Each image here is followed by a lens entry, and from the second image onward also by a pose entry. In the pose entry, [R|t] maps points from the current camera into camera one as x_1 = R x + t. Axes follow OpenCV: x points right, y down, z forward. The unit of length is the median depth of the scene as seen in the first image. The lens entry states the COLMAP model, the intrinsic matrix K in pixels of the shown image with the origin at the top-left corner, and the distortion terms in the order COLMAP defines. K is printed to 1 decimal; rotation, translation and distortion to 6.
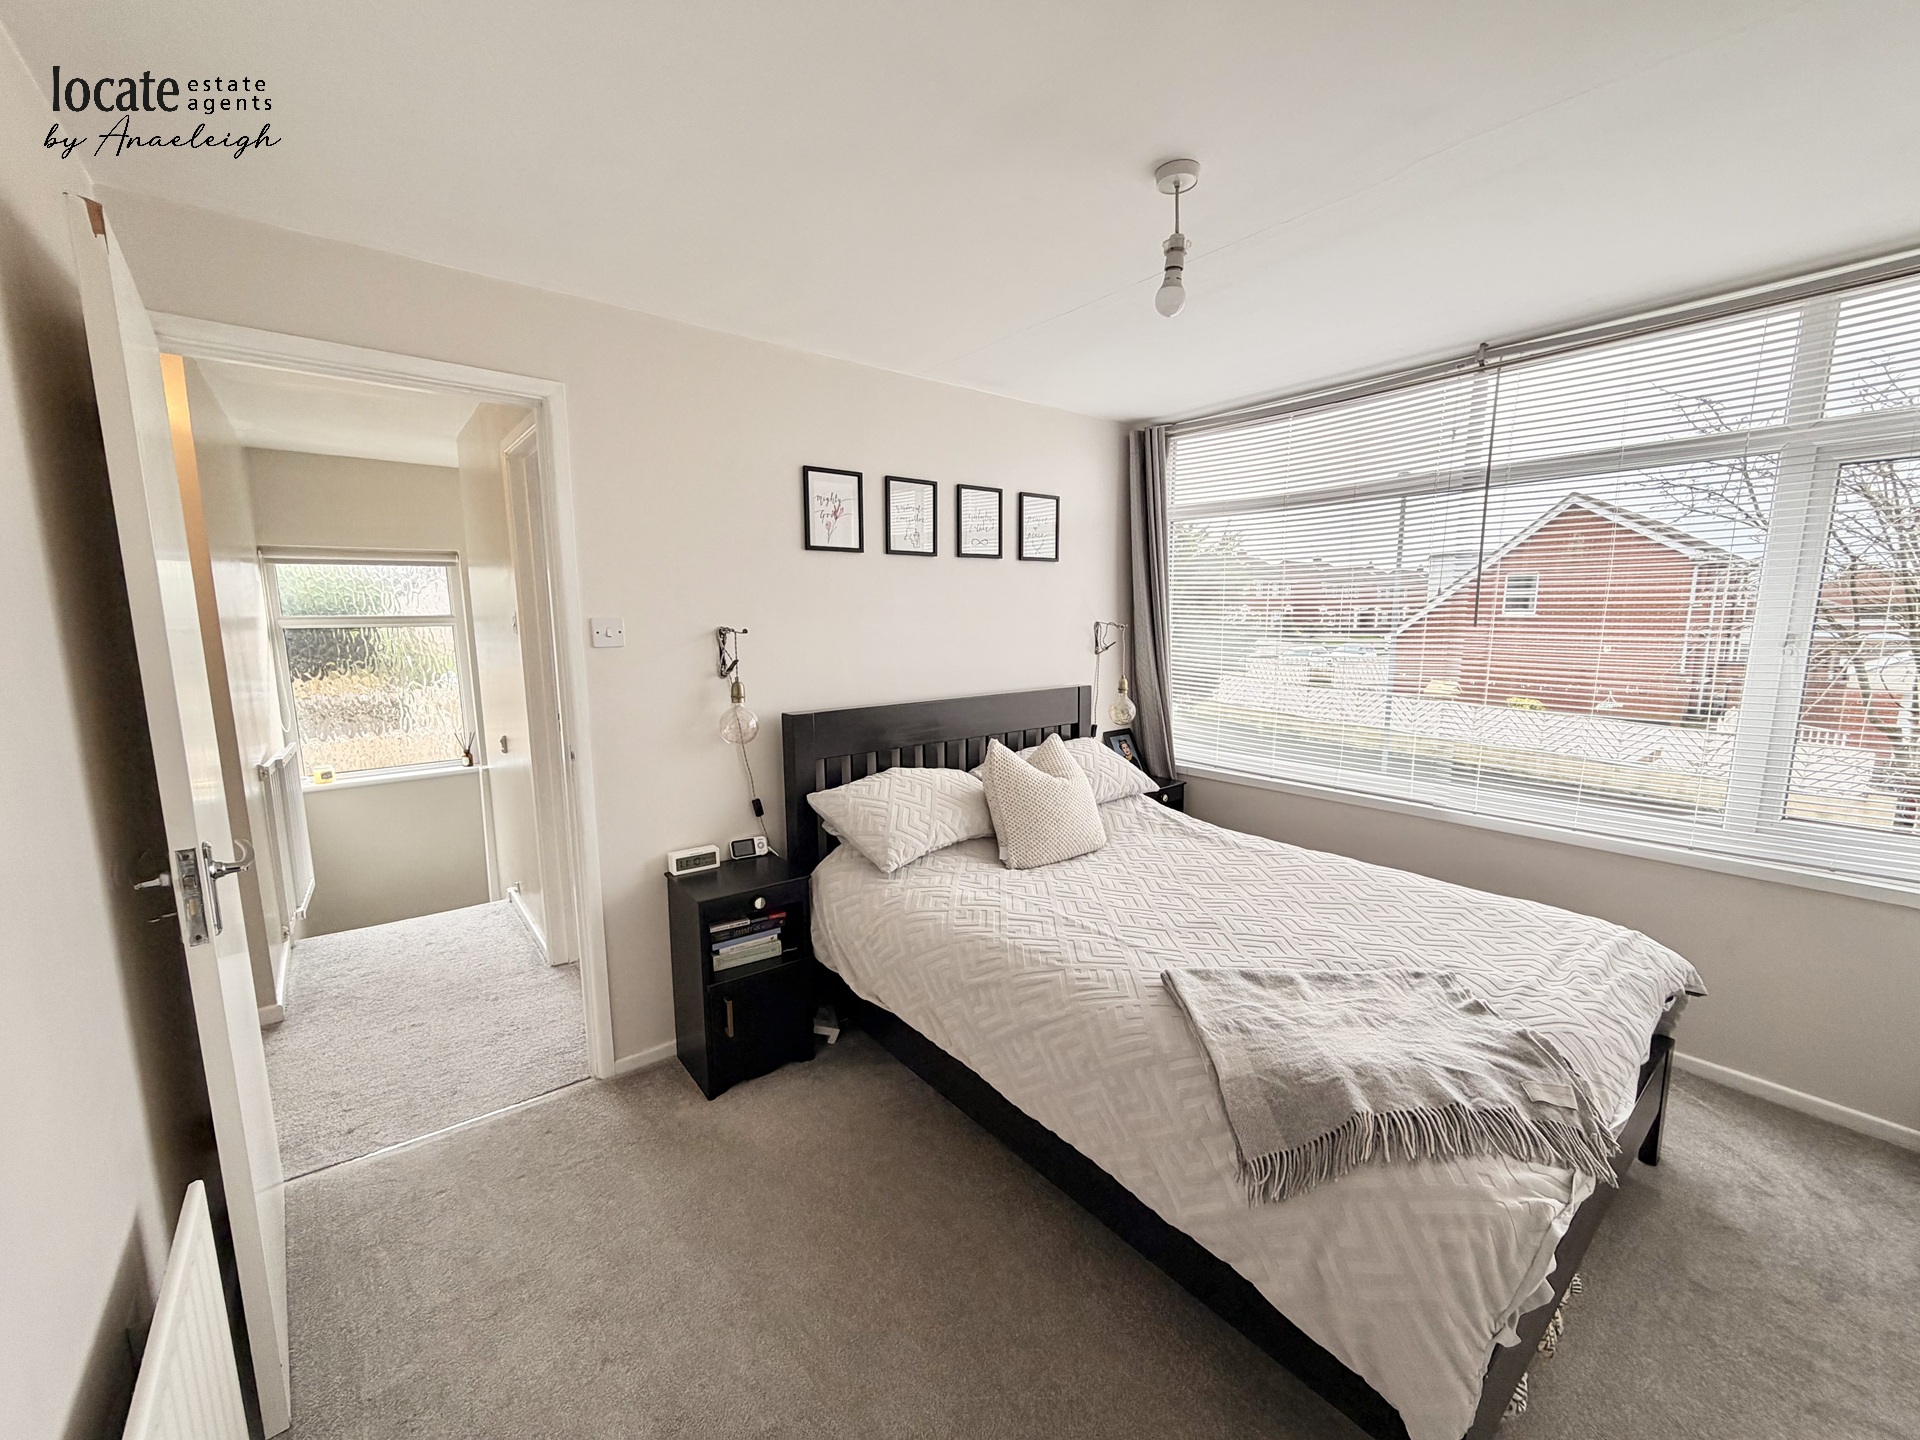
lens RADIAL K [[763.5, 0, 961.2], [0, 763.5, 731.1], [0, 0, 1]] dist [0.000045, -0.000461]
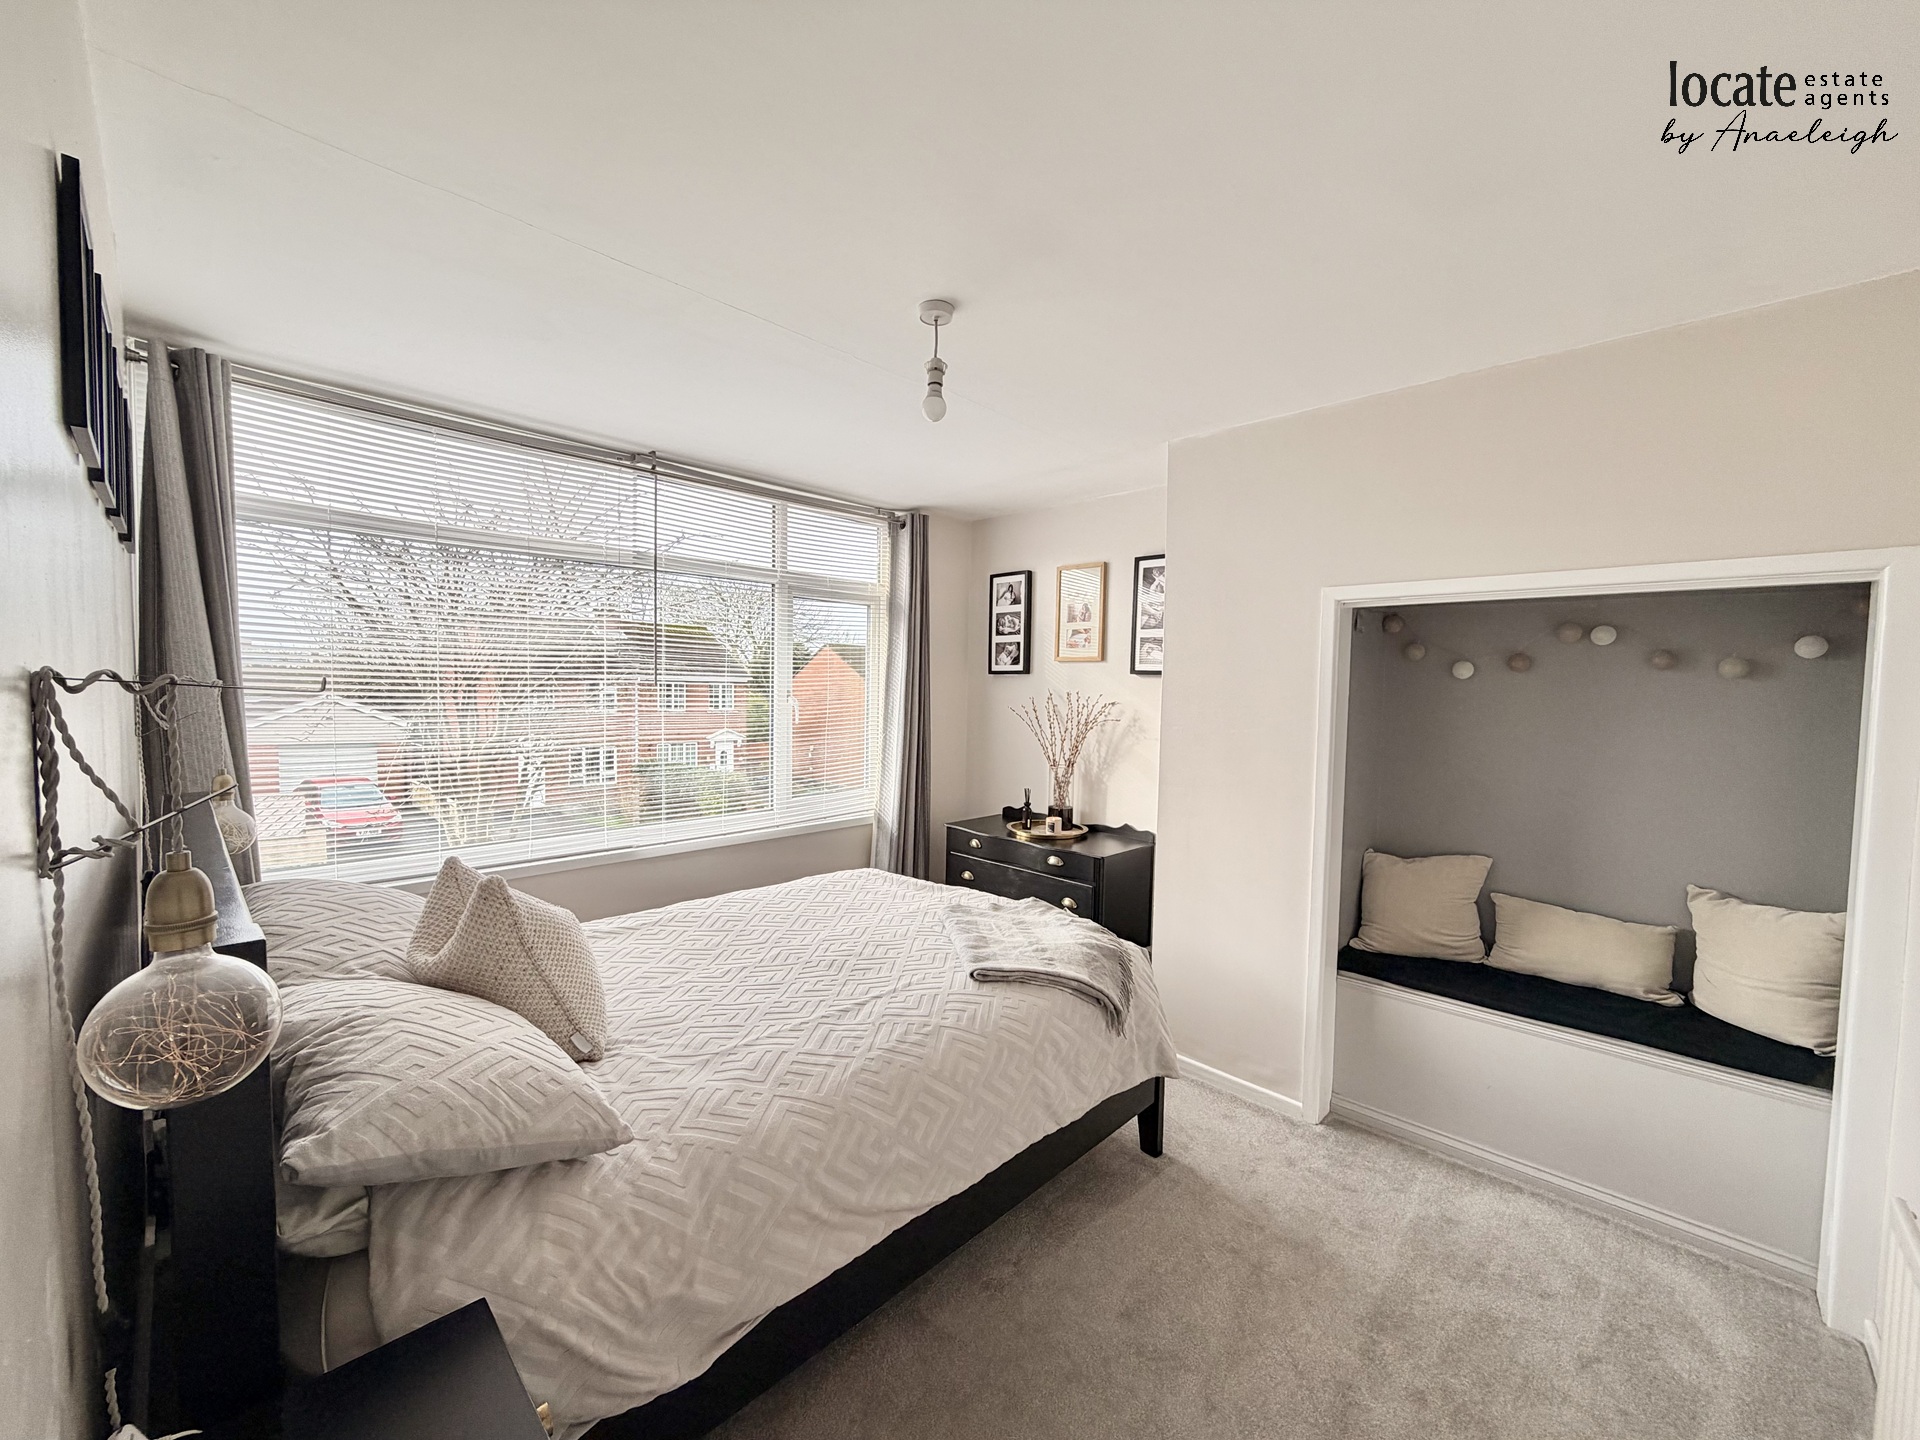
lens RADIAL K [[763.5, 0, 955.1], [0, 763.5, 725.4], [0, 0, 1]] dist [0.000045, -0.000461]
pose [[-0.118482, -0.046678, 0.991858, -0.662374], [0.137166, 0.988549, 0.062907, -0.104929], [-0.983437, 0.143502, -0.110723, 0.827281]]
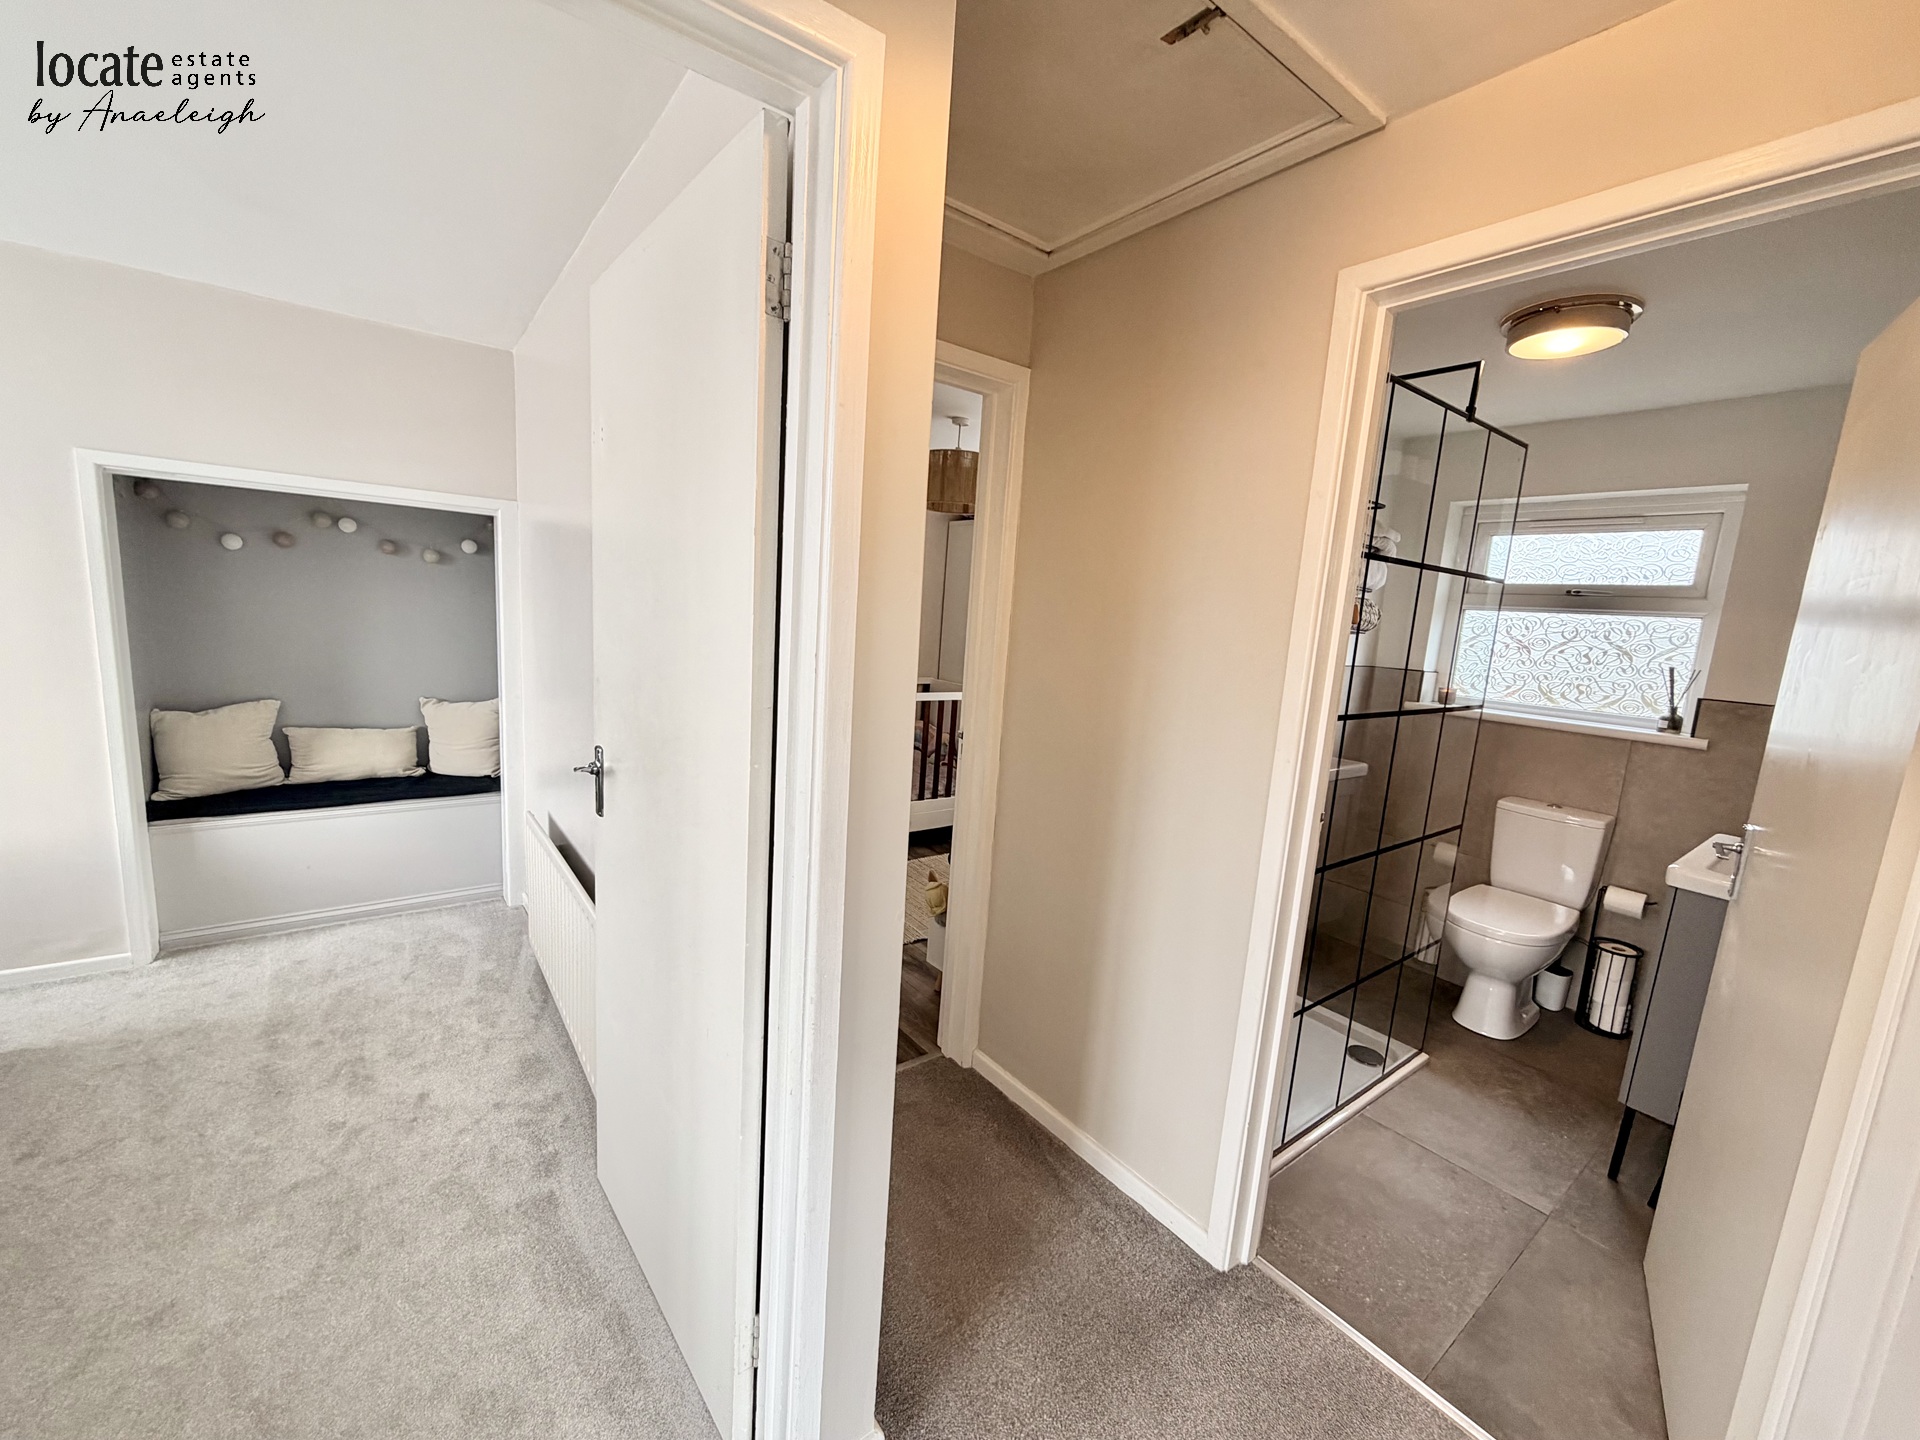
lens RADIAL K [[763.5, 0, 957.5], [0, 763.5, 724.5], [0, 0, 1]] dist [0.000045, -0.000461]
pose [[-0.997225, -0.069254, 0.027324, -0.797146], [-0.057524, 0.949735, 0.307724, -0.148699], [-0.047262, 0.305298, -0.951083, 1.037128]]
